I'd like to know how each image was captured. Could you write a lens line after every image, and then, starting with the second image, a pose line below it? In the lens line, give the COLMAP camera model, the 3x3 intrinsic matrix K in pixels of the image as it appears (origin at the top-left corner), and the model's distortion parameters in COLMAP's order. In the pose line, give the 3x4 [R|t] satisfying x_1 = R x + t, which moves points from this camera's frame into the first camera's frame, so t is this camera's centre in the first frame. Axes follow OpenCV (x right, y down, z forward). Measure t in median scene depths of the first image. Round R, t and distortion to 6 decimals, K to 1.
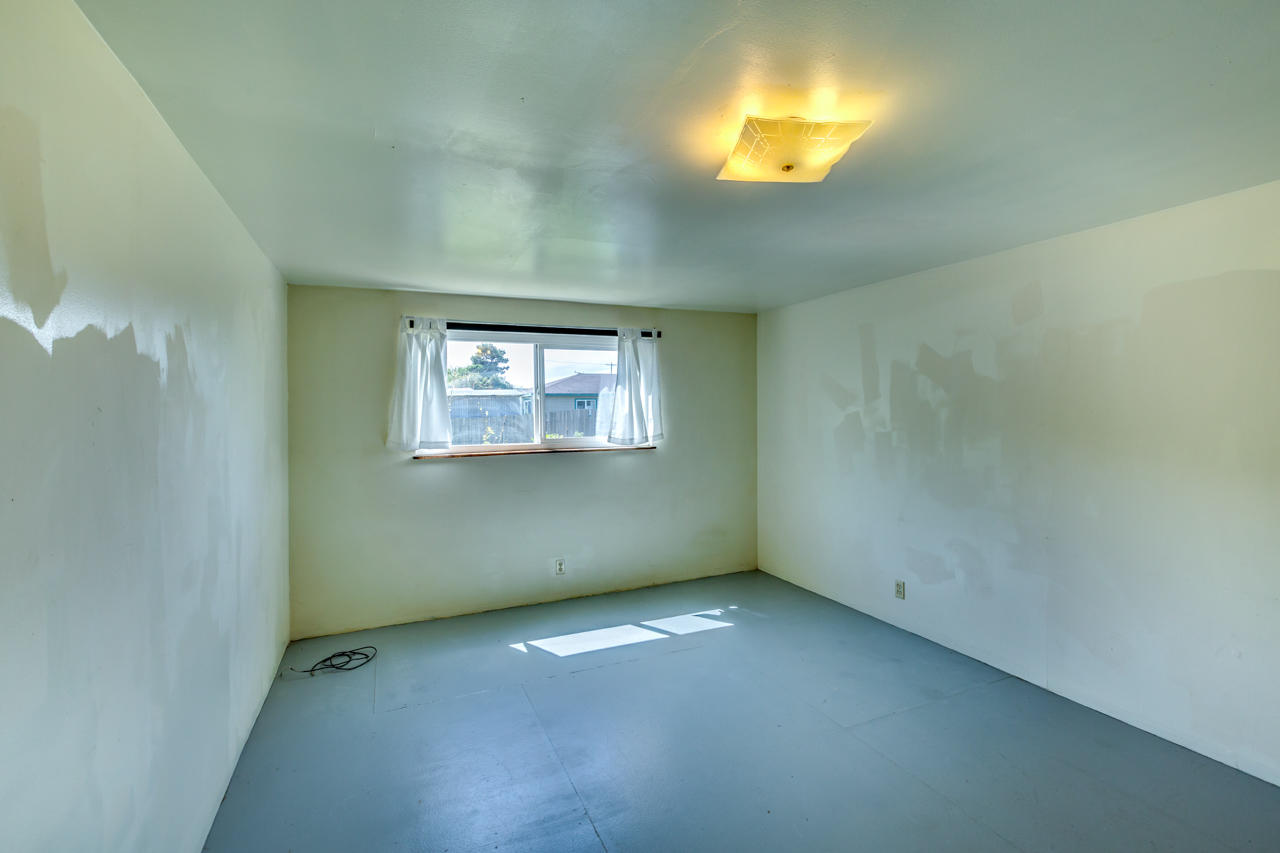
lens RADIAL K [[566.8, 0, 640.4], [0, 566.8, 424.0], [0, 0, 1]] dist [0.000616, -0.000127]
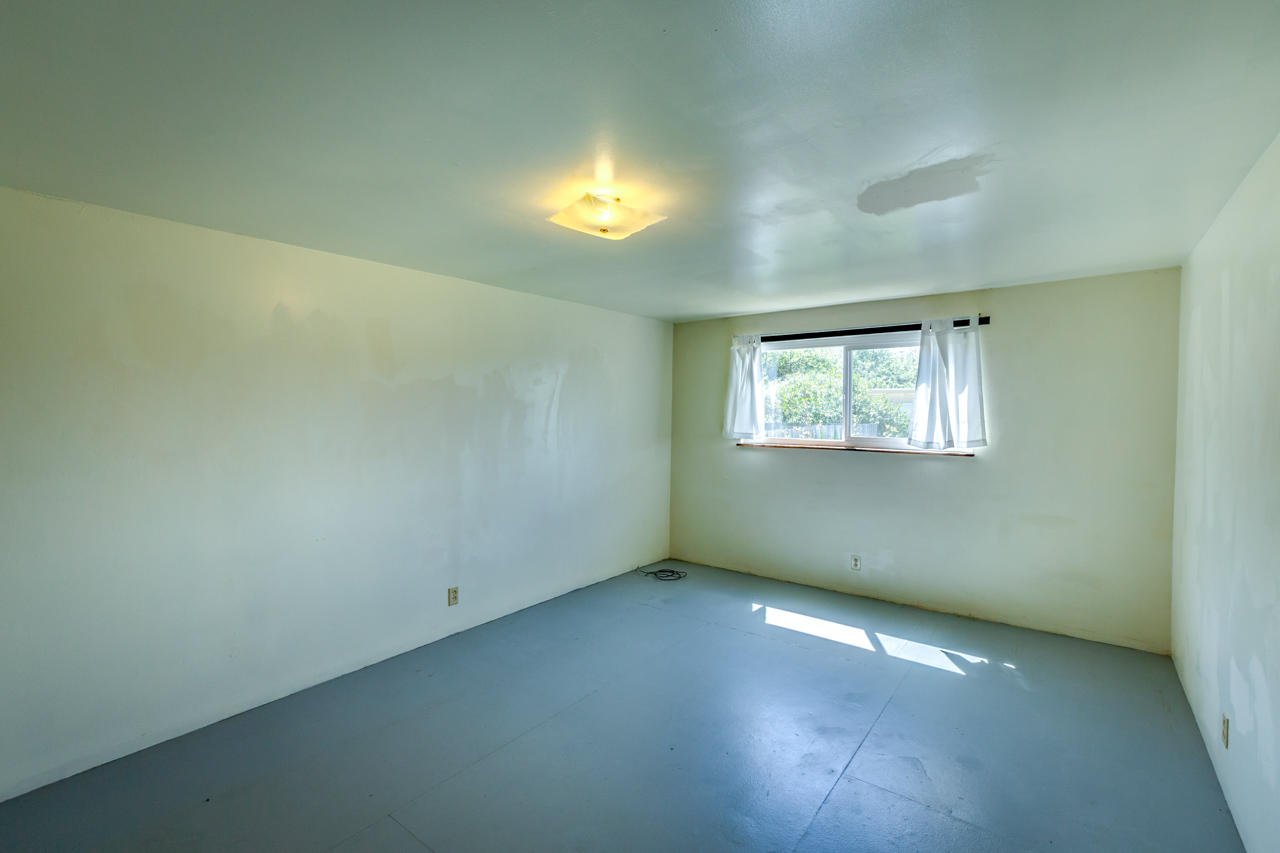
lens RADIAL K [[563.7, 0, 640.9], [0, 563.7, 424.6], [0, 0, 1]] dist [-0.000807, -0.000101]
pose [[0.476274, 0.038474, -0.878455, 0.553914], [-0.028444, 0.999194, 0.028341, -0.014699], [0.878837, 0.011489, 0.476984, 0.168641]]
